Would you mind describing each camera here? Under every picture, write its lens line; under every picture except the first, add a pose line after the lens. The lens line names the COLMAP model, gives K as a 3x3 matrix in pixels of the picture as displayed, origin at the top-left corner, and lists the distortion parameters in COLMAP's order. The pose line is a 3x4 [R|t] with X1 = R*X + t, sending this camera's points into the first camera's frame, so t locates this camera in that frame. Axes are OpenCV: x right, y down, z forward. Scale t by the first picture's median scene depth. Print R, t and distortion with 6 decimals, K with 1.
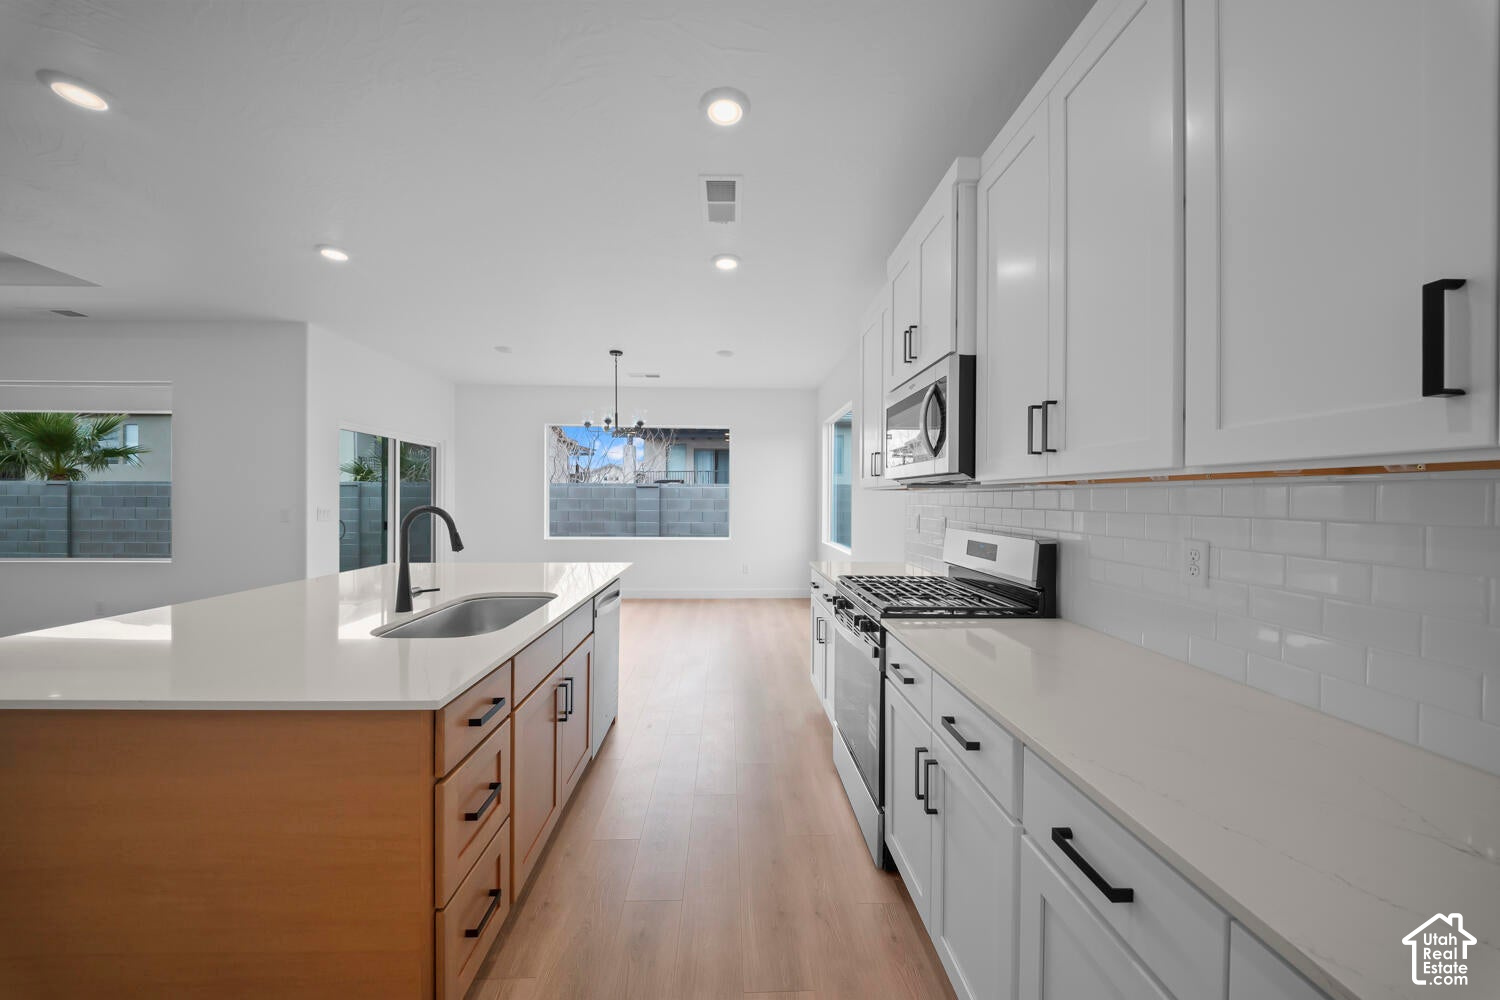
lens RADIAL K [[522.9, 0, 735.8], [0, 522.9, 498.1], [0, 0, 1]] dist [0.001928, -0.002922]
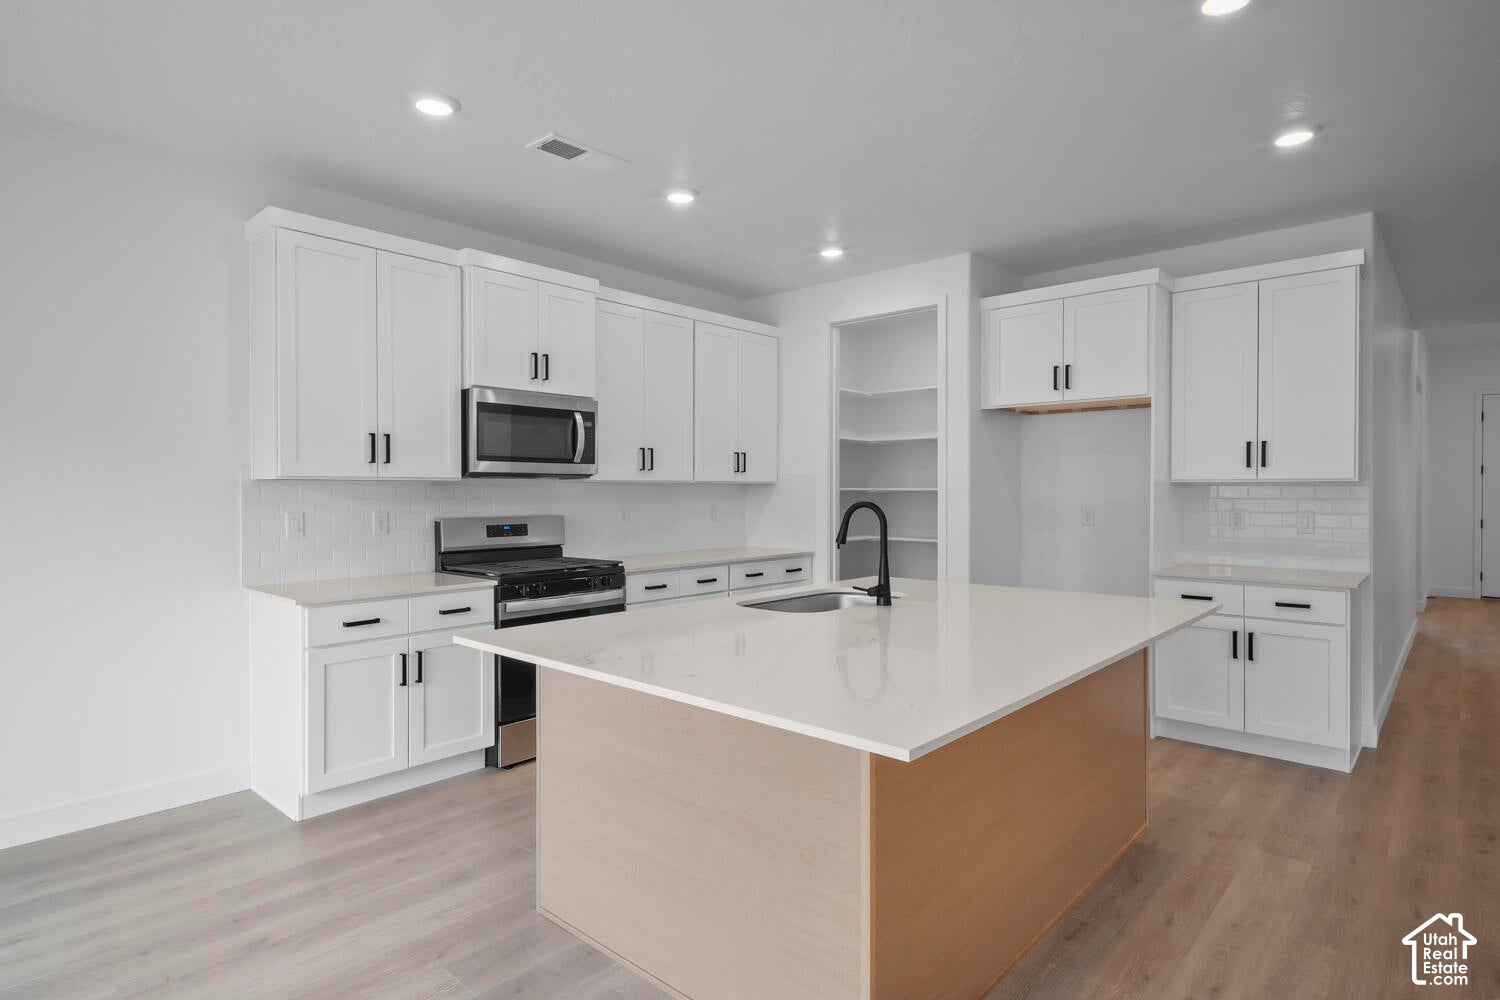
lens RADIAL K [[789.7, 0, 747.2], [0, 789.7, 488.6], [0, 0, 1]] dist [0.004046, -0.004755]
pose [[-0.717736, -0.001353, 0.696314, -0.322271], [-0.001131, 0.999999, 0.000778, -0.001210], [-0.696314, -0.000229, -0.717737, 0.484924]]
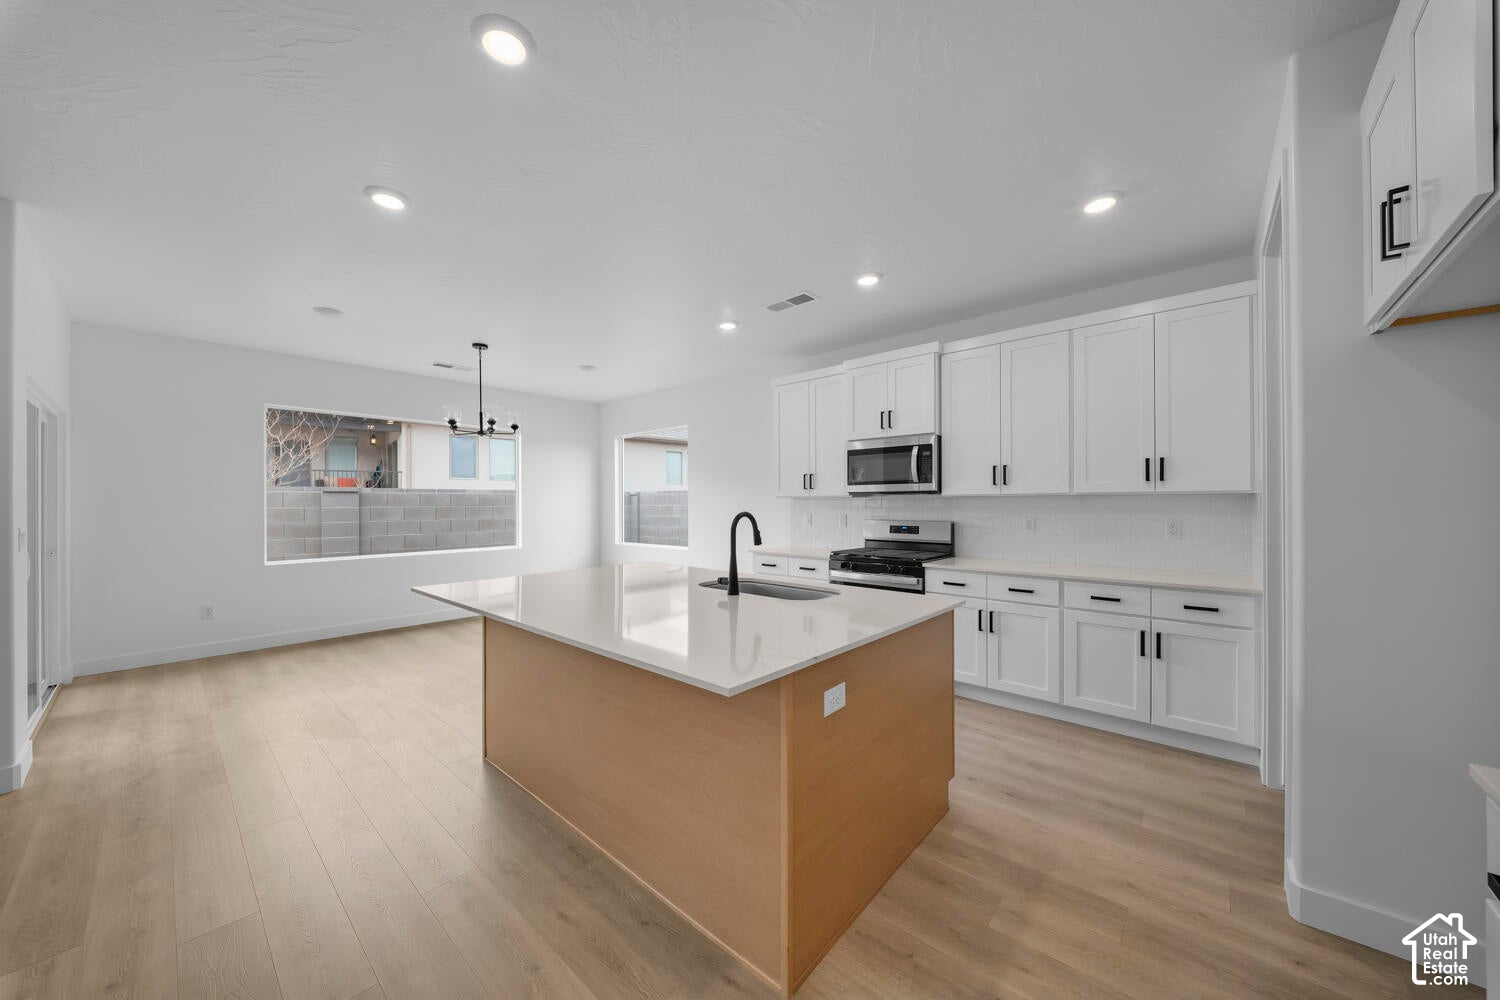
lens RADIAL K [[522.9, 0, 745.5], [0, 522.9, 503.7], [0, 0, 1]] dist [0.001928, -0.002922]
pose [[0.687713, -0.008753, 0.725930, -0.328047], [0.008396, 0.999956, 0.004104, -0.001909], [-0.725934, 0.003272, 0.687756, 0.022024]]
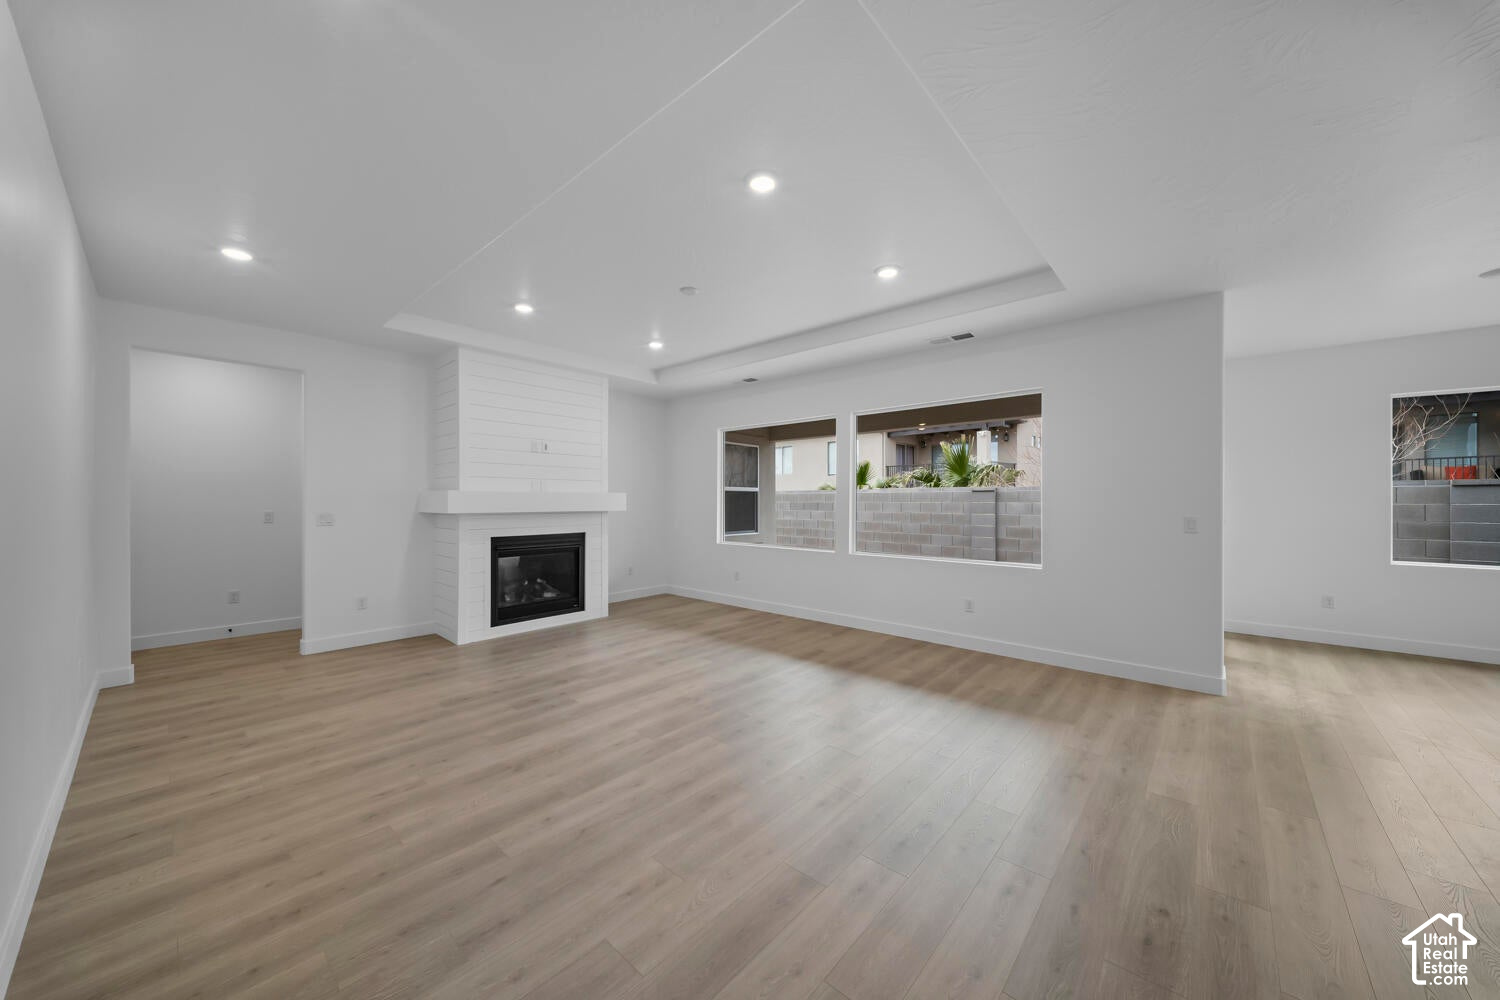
lens RADIAL K [[522.9, 0, 746.9], [0, 522.9, 499.5], [0, 0, 1]] dist [0.001928, -0.002922]
pose [[0.721403, -0.004892, -0.692498, -0.380926], [0.001435, 0.999983, -0.005570, -0.002226], [0.692513, 0.003024, 0.721399, -0.054643]]
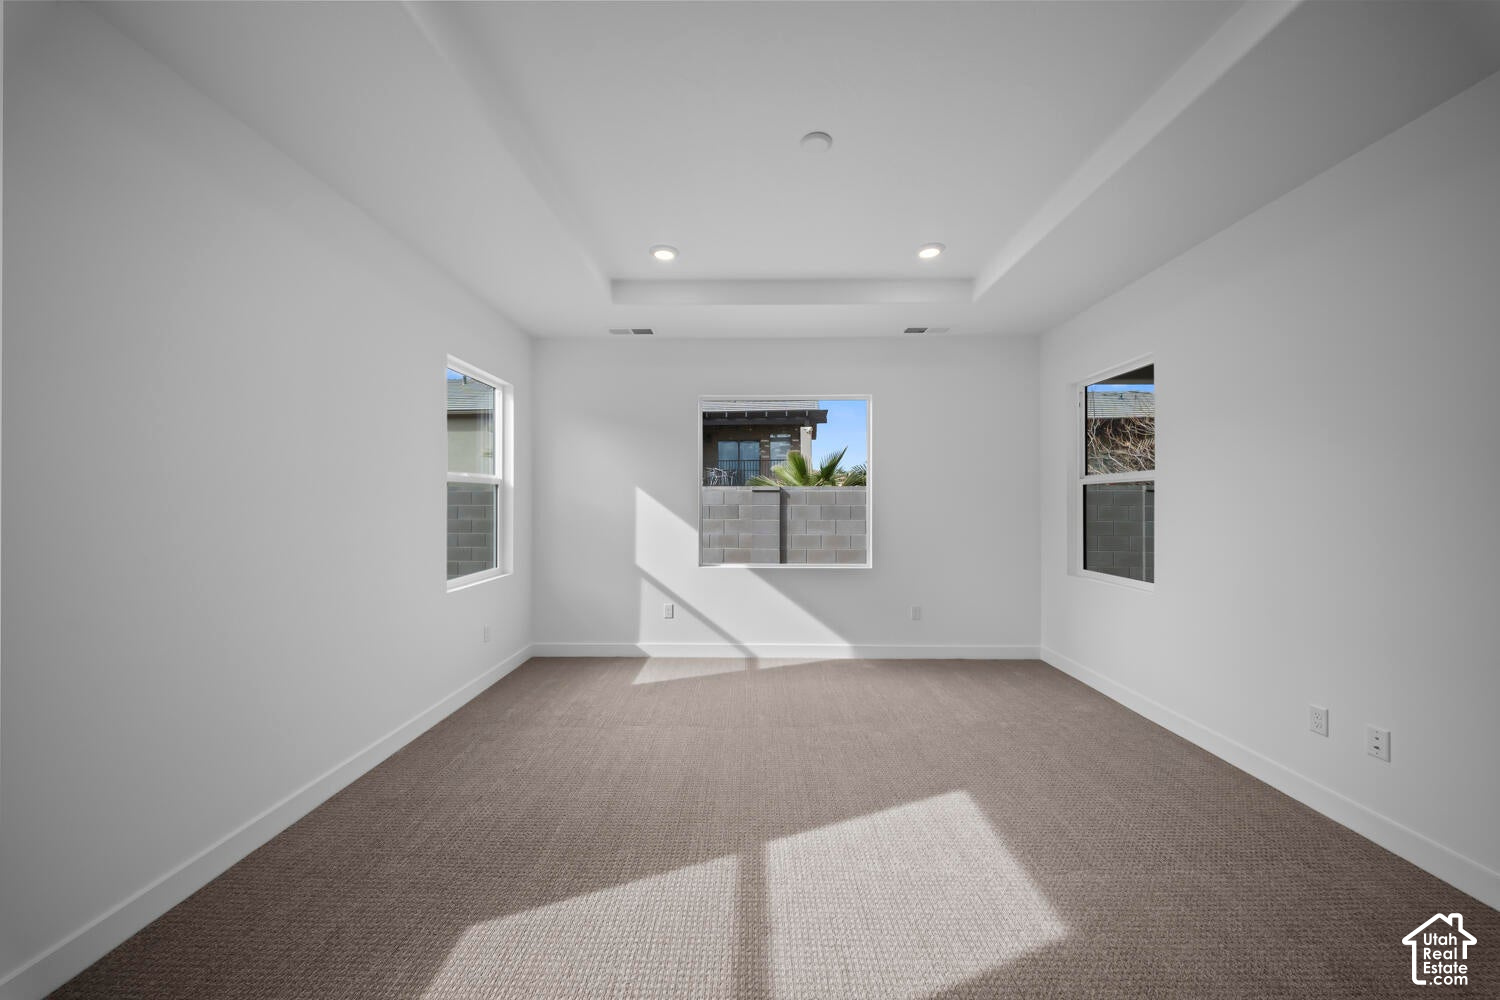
lens RADIAL K [[522.9, 0, 739.3], [0, 522.9, 501.3], [0, 0, 1]] dist [0.001928, -0.002922]
pose [[0.998416, -0.003094, -0.056181, -1.367394], [0.002971, 0.999993, -0.002279, -0.008605], [0.056187, 0.002109, 0.998418, 0.207219]]
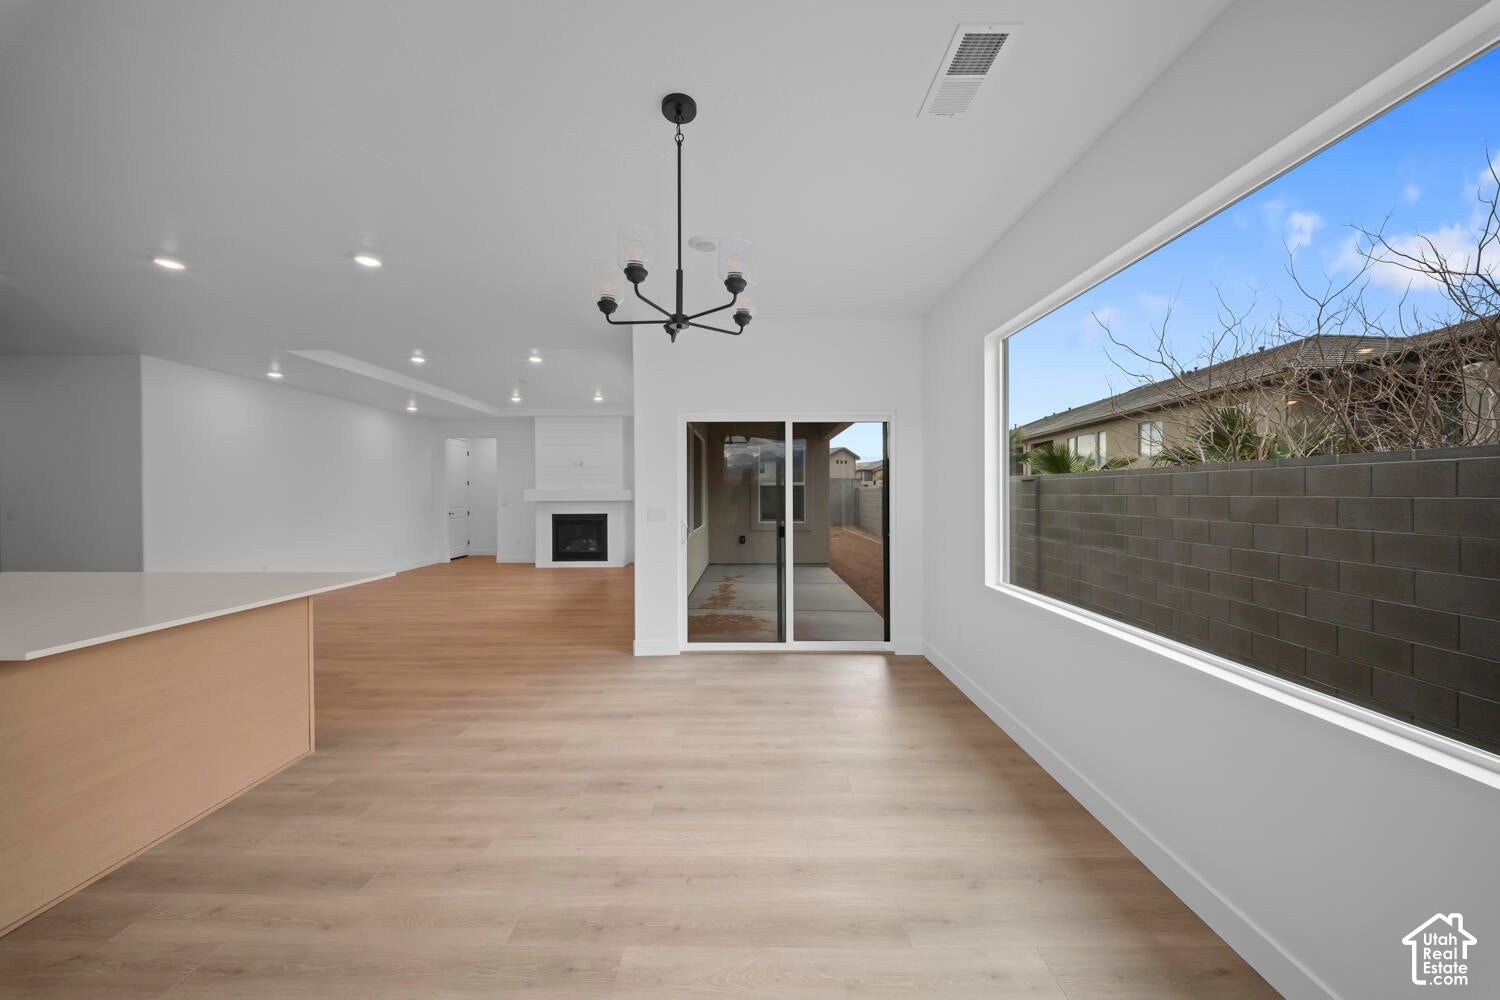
lens RADIAL K [[522.9, 0, 748.5], [0, 522.9, 494.0], [0, 0, 1]] dist [0.001928, -0.002922]
pose [[-0.034643, -0.001932, -0.999398, 0.078576], [0.001998, 0.999996, -0.002003, -0.002040], [0.999398, -0.002066, -0.034639, 0.599285]]
